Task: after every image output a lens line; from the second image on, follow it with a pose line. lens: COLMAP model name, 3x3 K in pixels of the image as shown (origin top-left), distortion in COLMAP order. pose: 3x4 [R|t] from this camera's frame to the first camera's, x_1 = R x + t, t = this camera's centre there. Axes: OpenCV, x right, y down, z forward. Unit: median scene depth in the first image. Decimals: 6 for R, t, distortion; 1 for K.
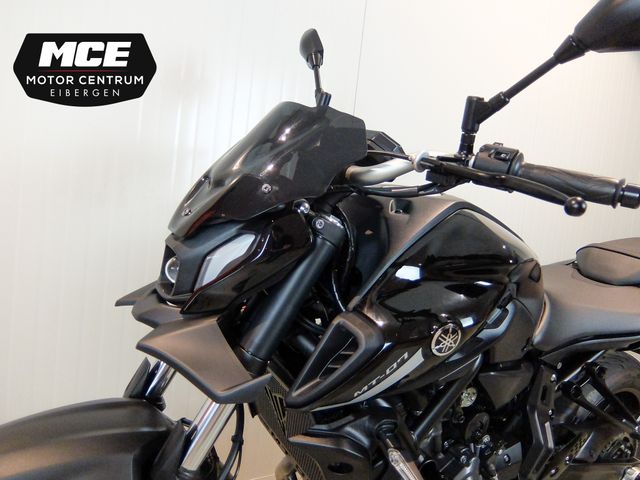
lens RADIAL K [[468.5, 0, 316.4], [0, 468.5, 242.0], [0, 0, 1]] dist [-0.032866, 0.020335]
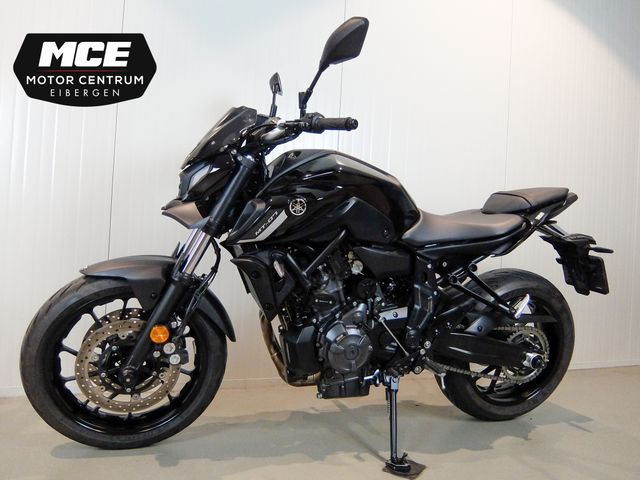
lens RADIAL K [[468.5, 0, 312.0], [0, 468.5, 256.5], [0, 0, 1]] dist [-0.032866, 0.020335]
pose [[0.969677, -0.045050, -0.240203, 0.837873], [0.032364, 0.997878, -0.056503, 0.554763], [0.242239, 0.047016, 0.969077, -1.015598]]
